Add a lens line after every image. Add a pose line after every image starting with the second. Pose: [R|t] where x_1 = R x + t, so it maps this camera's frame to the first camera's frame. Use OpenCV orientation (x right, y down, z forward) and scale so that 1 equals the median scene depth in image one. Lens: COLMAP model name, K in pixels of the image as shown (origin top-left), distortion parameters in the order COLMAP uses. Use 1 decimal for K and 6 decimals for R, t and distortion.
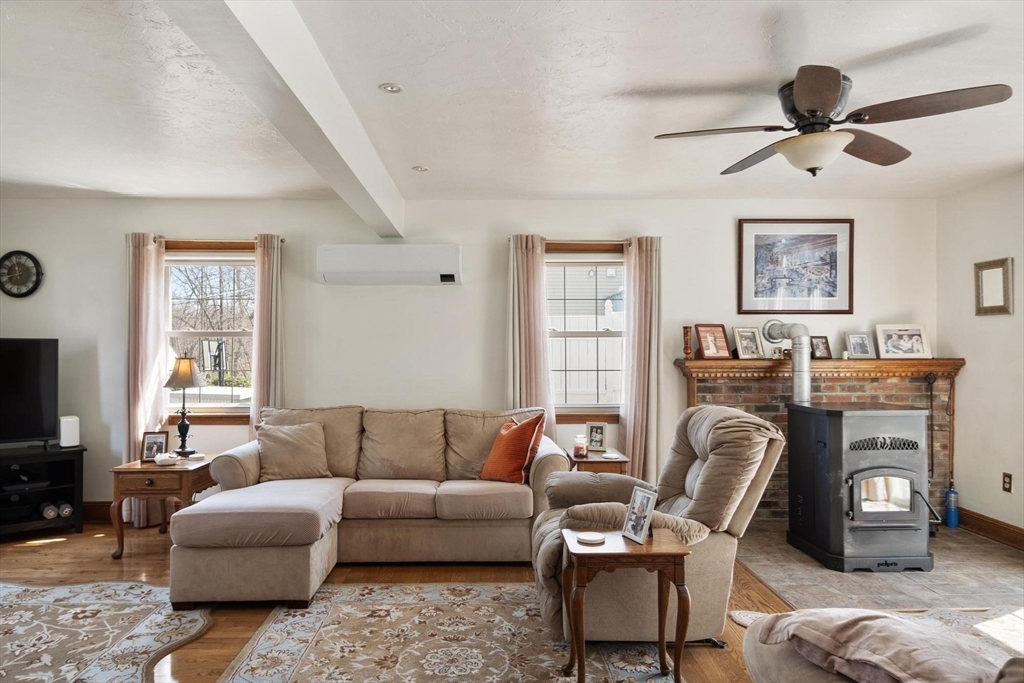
lens RADIAL K [[651.4, 0, 494.9], [0, 651.4, 345.8], [0, 0, 1]] dist [0.002454, -0.002006]
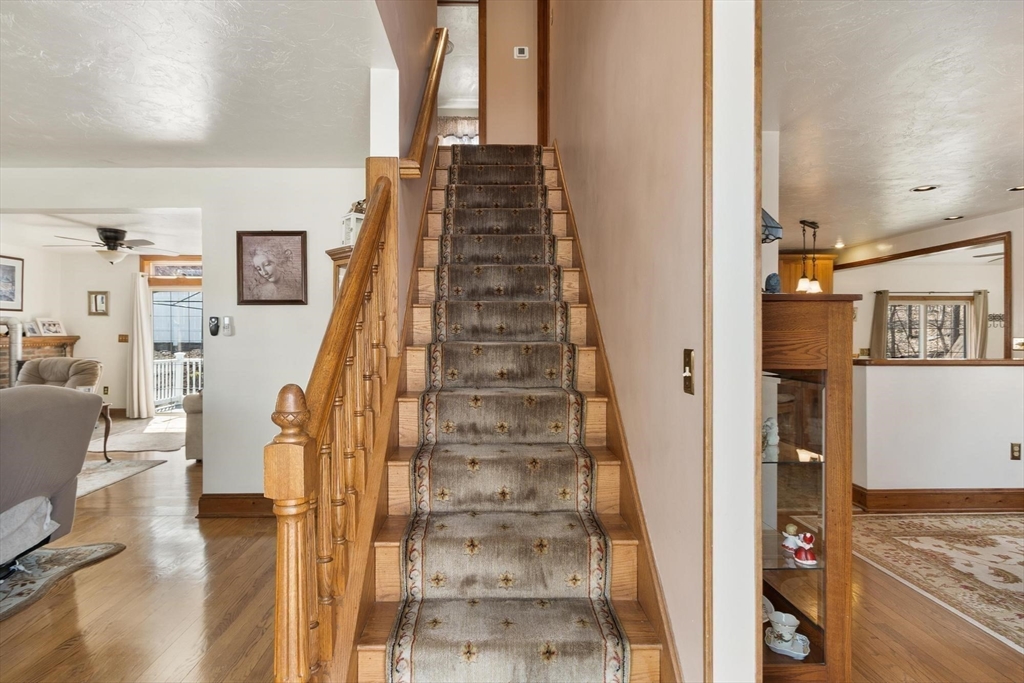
lens RADIAL K [[530.4, 0, 492.6], [0, 530.4, 335.2], [0, 0, 1]] dist [0.000529, 0.000674]
pose [[-0.003935, -0.003708, 0.999985, -1.028776], [-0.008741, 0.999955, 0.003674, -0.000486], [-0.999954, -0.008727, -0.003967, -0.324263]]
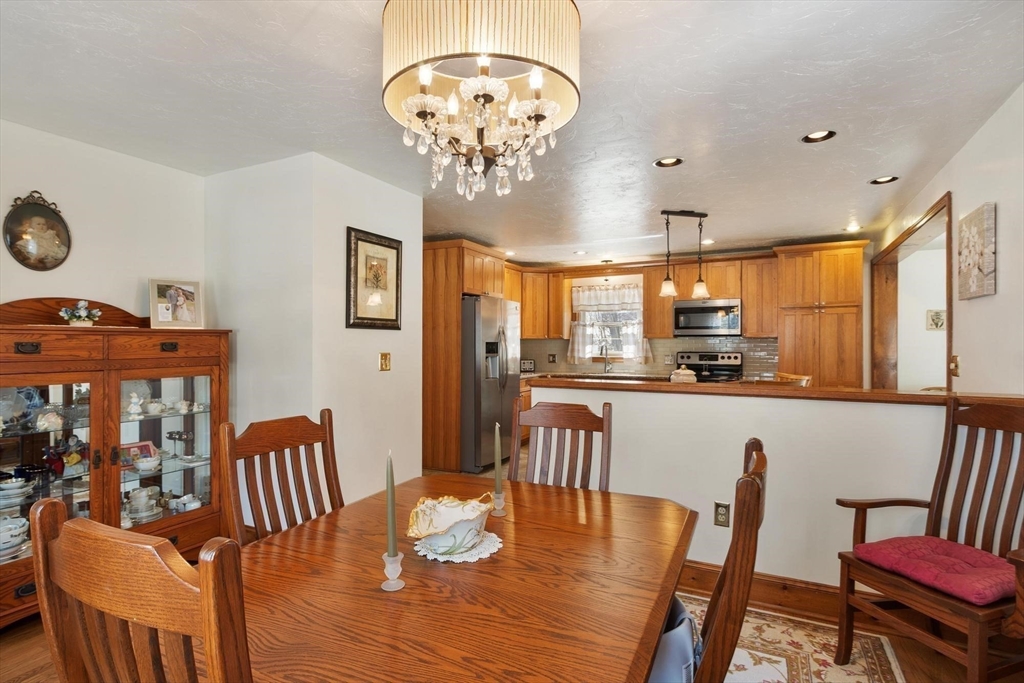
lens RADIAL K [[525.7, 0, 495.6], [0, 525.7, 344.6], [0, 0, 1]] dist [0.002214, 0.000038]
pose [[0.481360, -0.000046, 0.876523, -0.833978], [-0.007900, 0.999959, 0.004391, -0.015112], [-0.876487, -0.009038, 0.481340, -1.245308]]
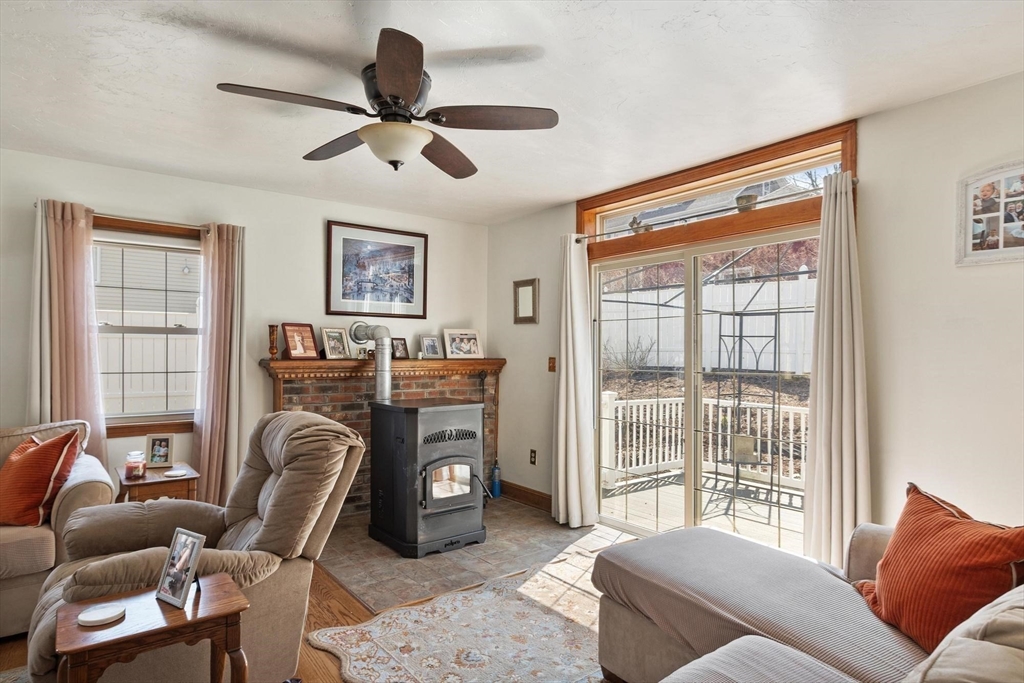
lens RADIAL K [[577.5, 0, 495.7], [0, 577.5, 354.4], [0, 0, 1]] dist [0.000684, -0.000413]
pose [[0.809106, 0.003643, 0.587652, 0.067717], [-0.011500, 0.999887, 0.009635, 0.001331], [-0.587551, -0.014554, 0.809057, 0.136453]]
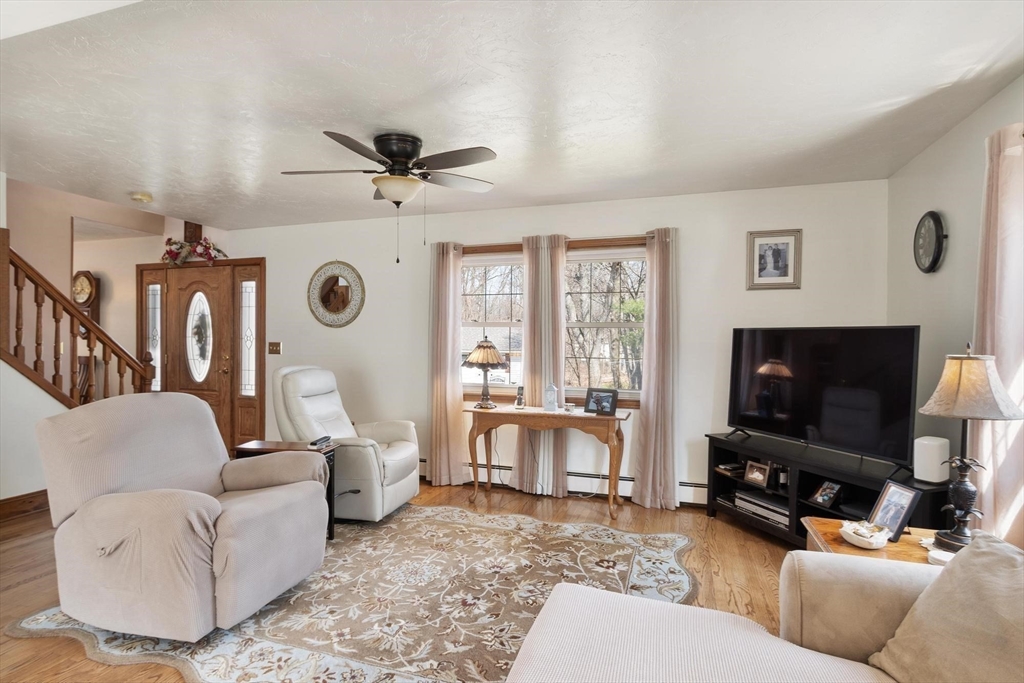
lens RADIAL K [[525.7, 0, 495.6], [0, 525.7, 344.6], [0, 0, 1]] dist [0.002214, 0.000038]
pose [[-0.334978, 0.007060, -0.942199, 0.028135], [-0.001279, 0.999968, 0.007948, 0.006151], [0.942225, 0.003867, -0.334958, 0.810723]]
